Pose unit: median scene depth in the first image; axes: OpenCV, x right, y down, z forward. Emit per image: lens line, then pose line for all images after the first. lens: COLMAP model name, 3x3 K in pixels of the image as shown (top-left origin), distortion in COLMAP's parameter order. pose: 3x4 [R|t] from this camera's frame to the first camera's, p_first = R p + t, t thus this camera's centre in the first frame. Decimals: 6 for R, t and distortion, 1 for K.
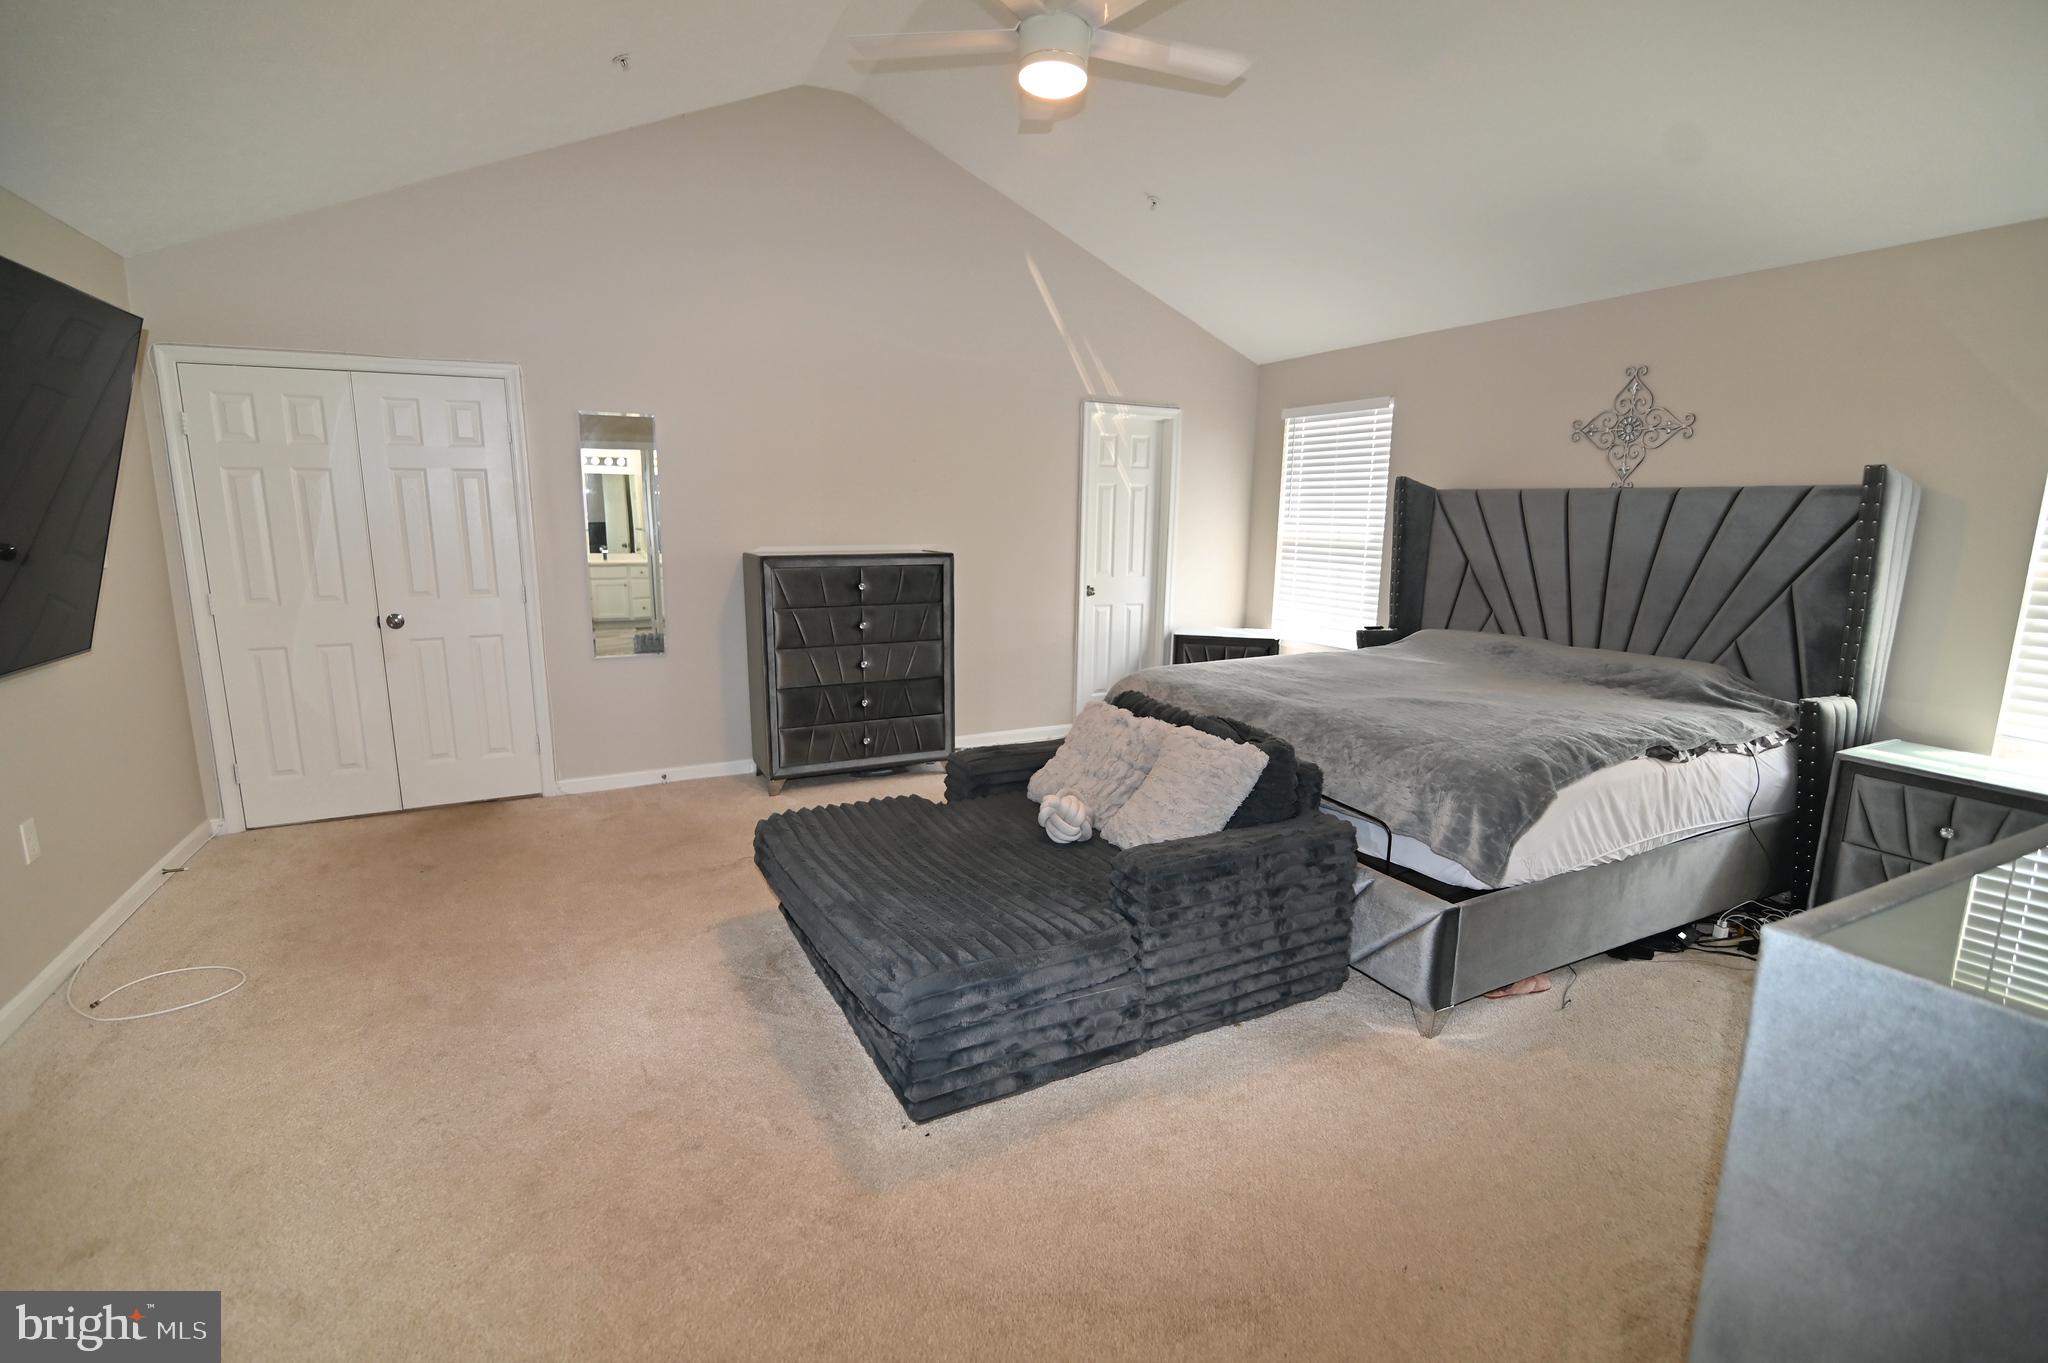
lens RADIAL K [[934.5, 0, 1021.0], [0, 934.5, 685.2], [0, 0, 1]] dist [-0.020411, 0.001777]
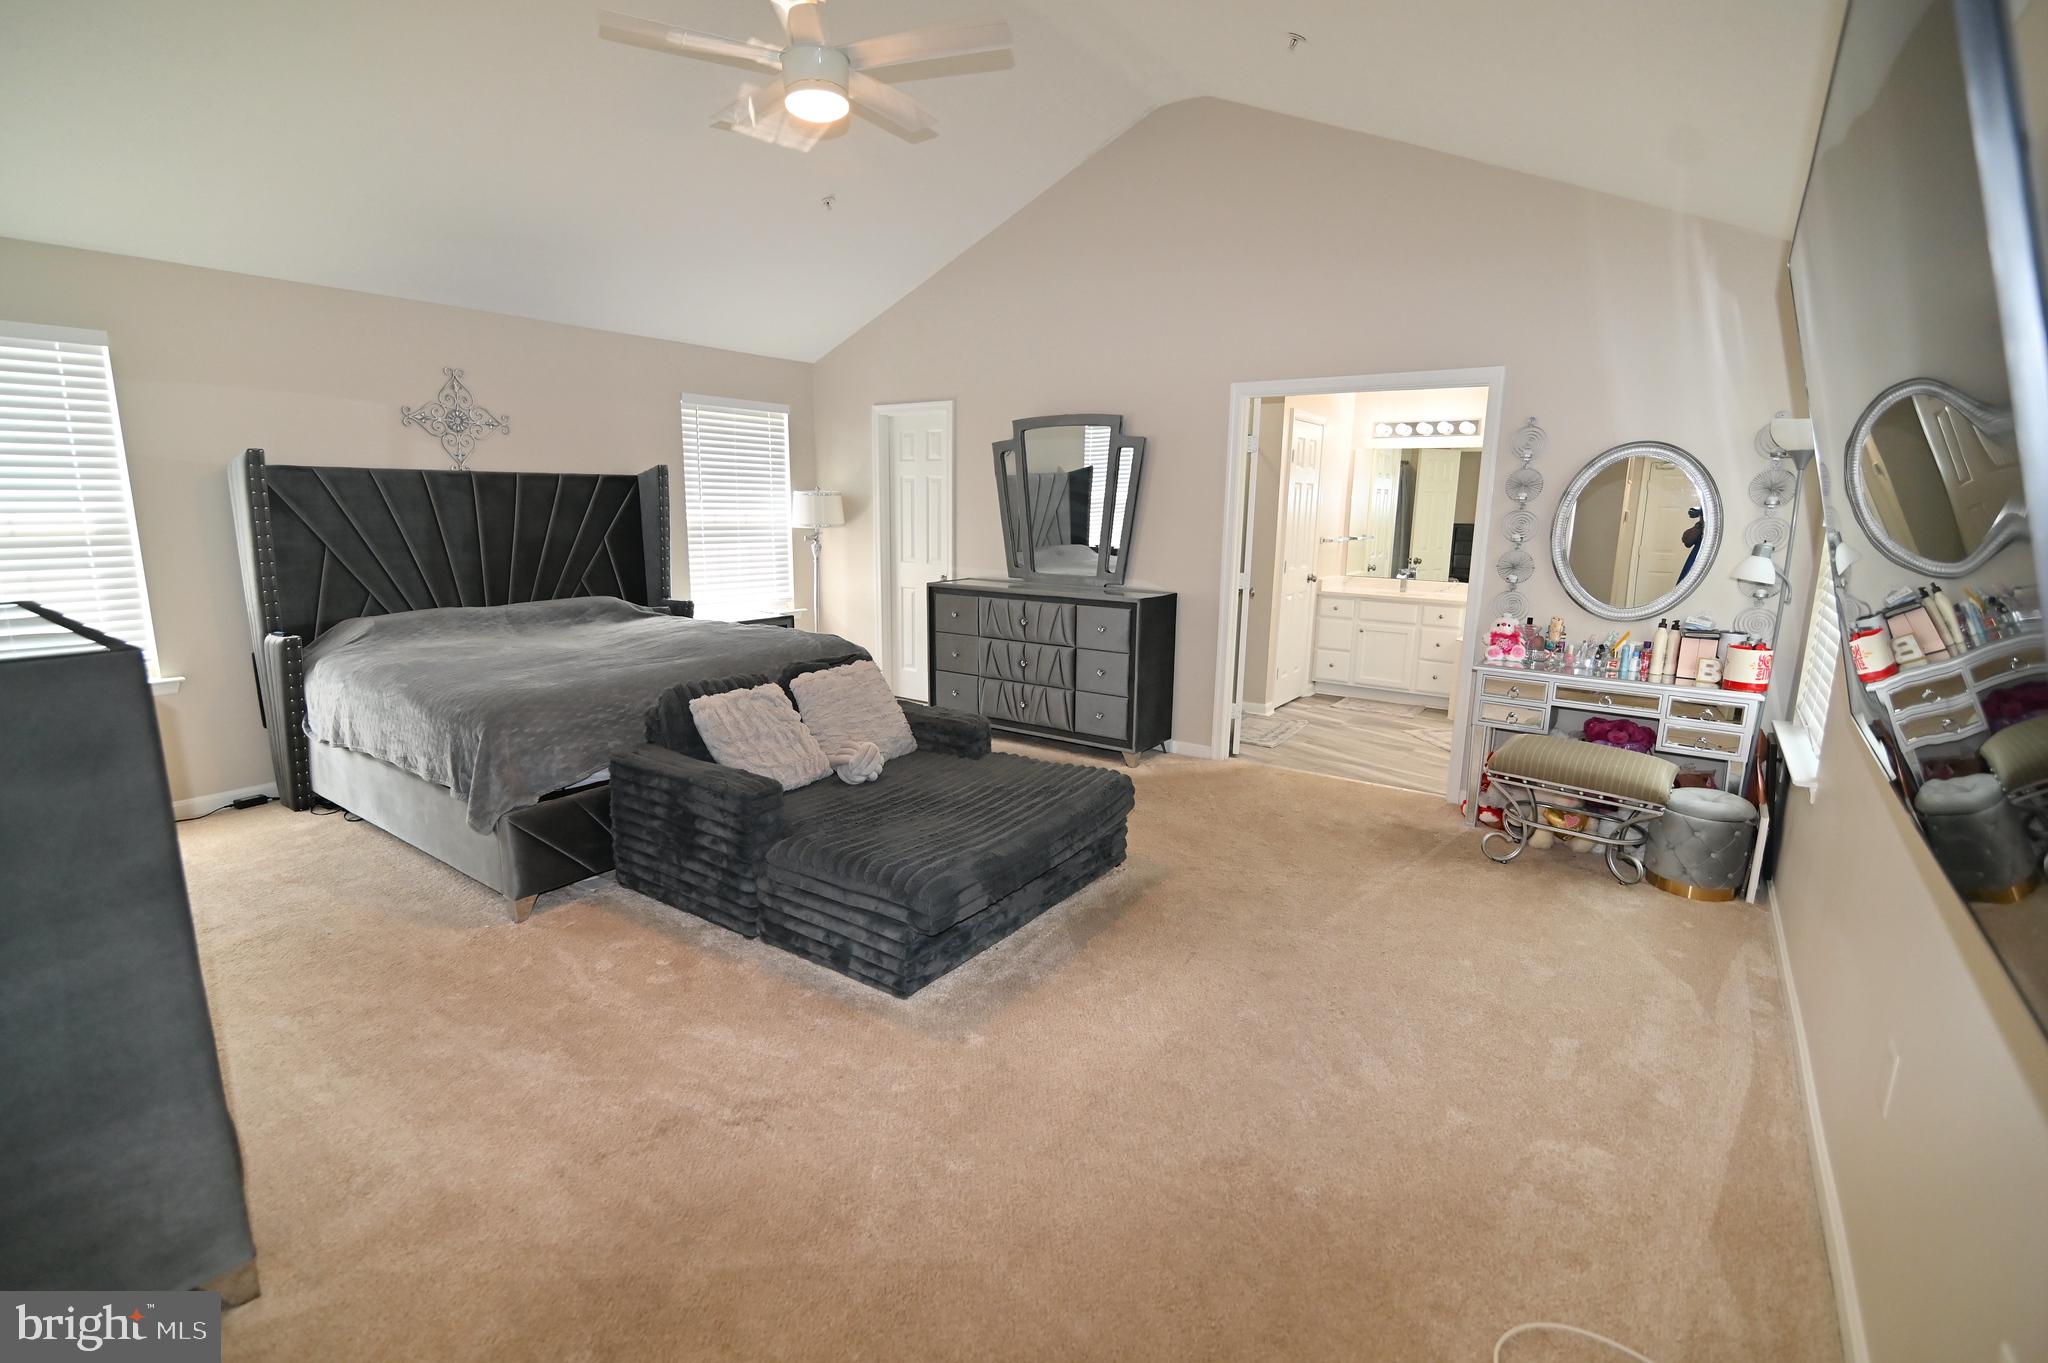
lens RADIAL K [[934.5, 0, 1016.9], [0, 934.5, 684.0], [0, 0, 1]] dist [-0.020411, 0.001777]
pose [[-0.460717, -0.192144, 0.866499, -0.726478], [0.143882, 0.947202, 0.286542, -0.180761], [-0.875807, 0.256689, -0.408746, 0.877503]]
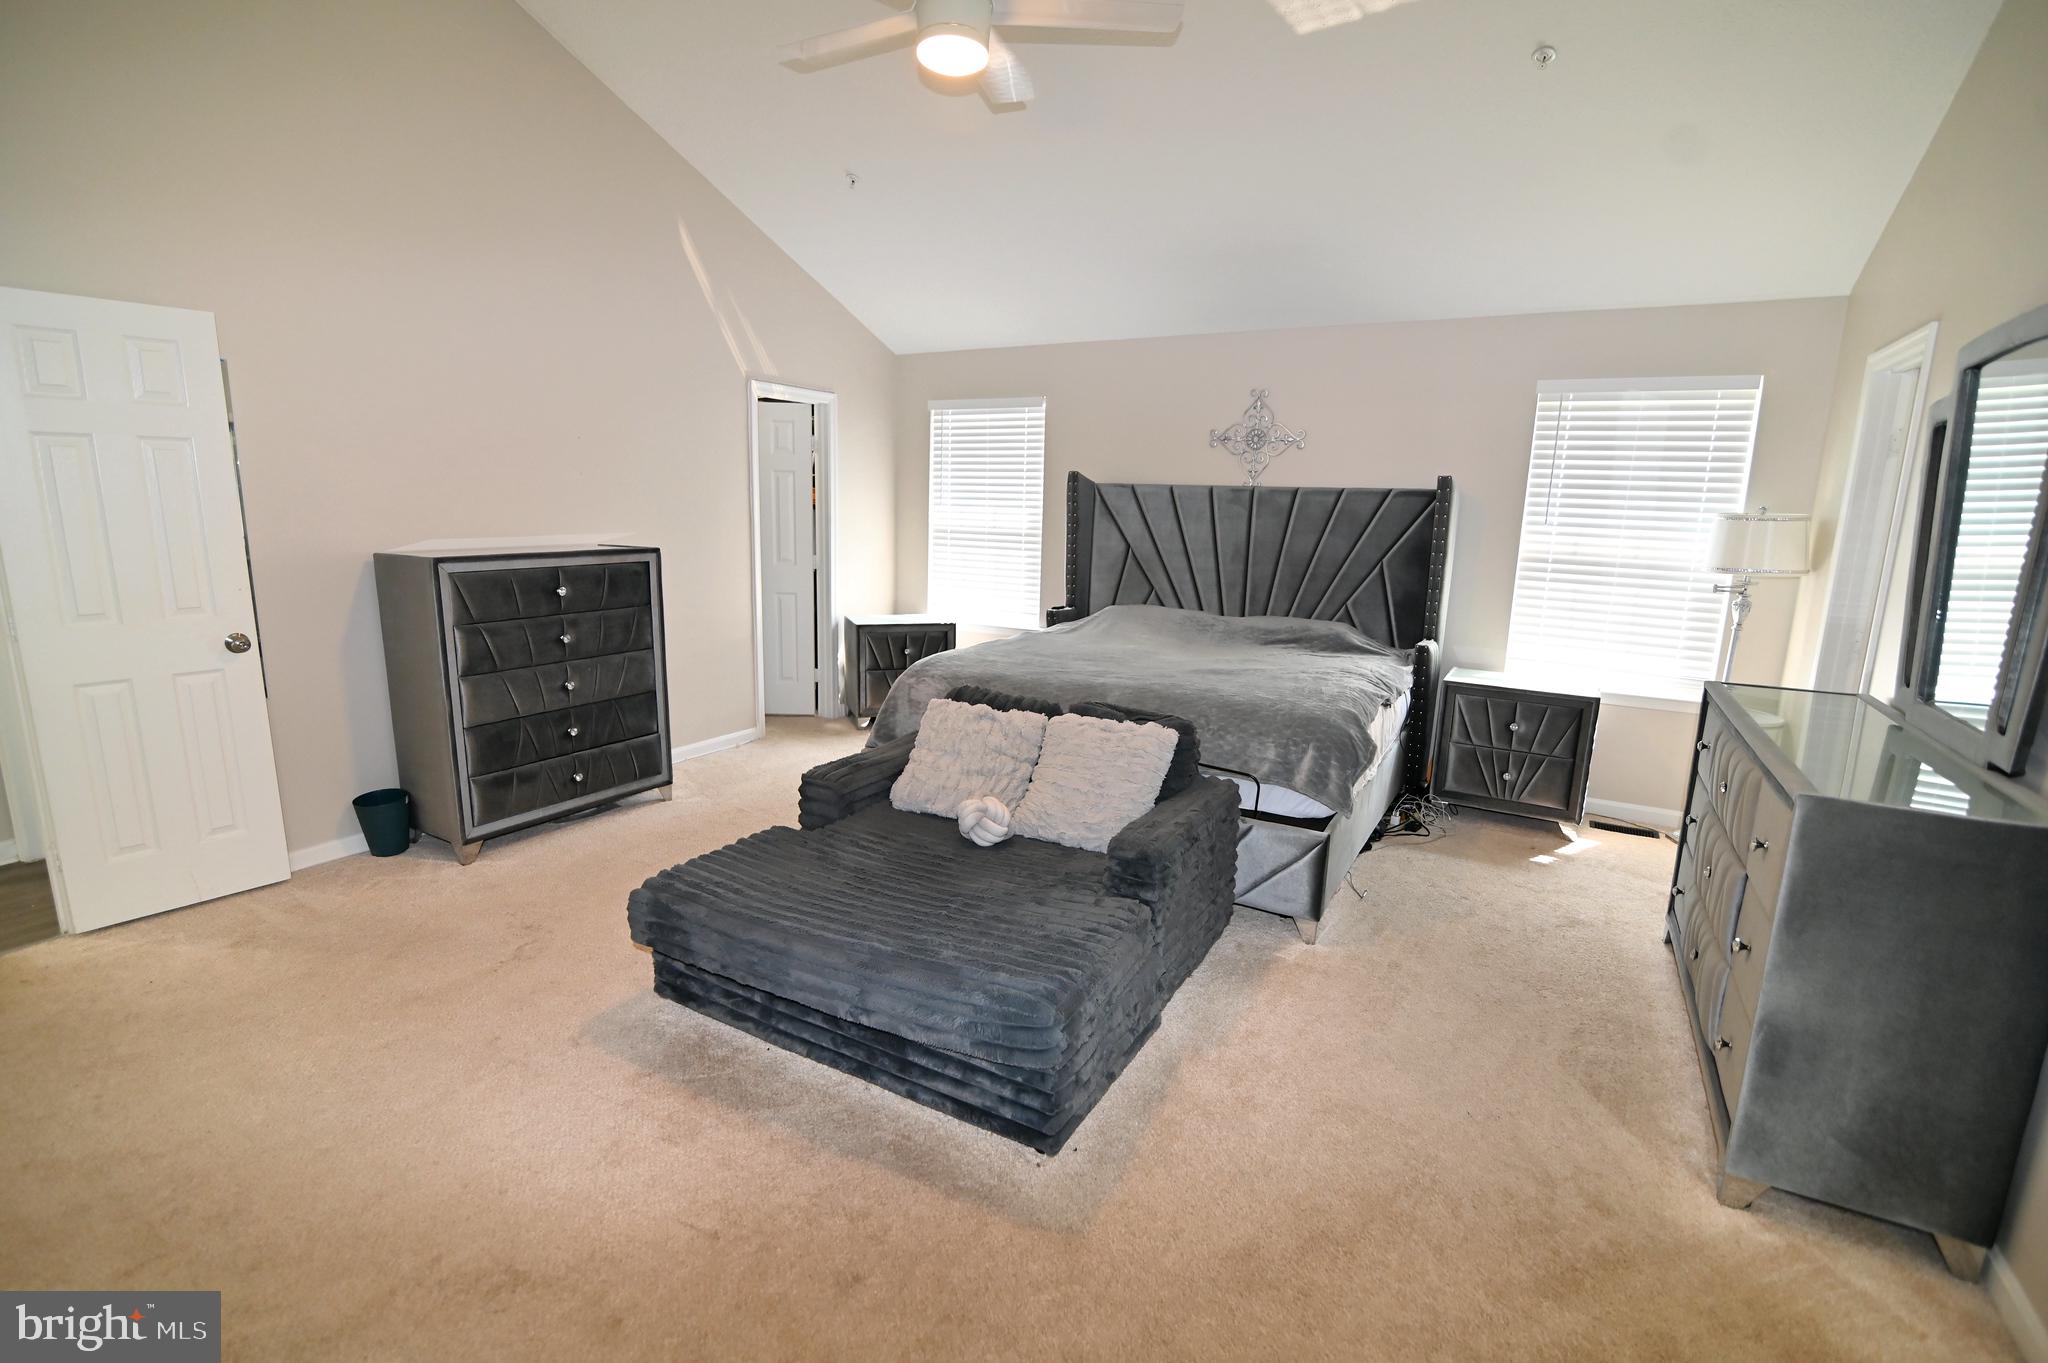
lens RADIAL K [[934.5, 0, 1018.5], [0, 934.5, 684.1], [0, 0, 1]] dist [-0.020411, 0.001777]
pose [[0.839197, -0.096961, 0.535115, -0.299737], [0.085656, 0.995262, 0.046007, -0.029938], [-0.537040, 0.007227, 0.843526, 0.101286]]
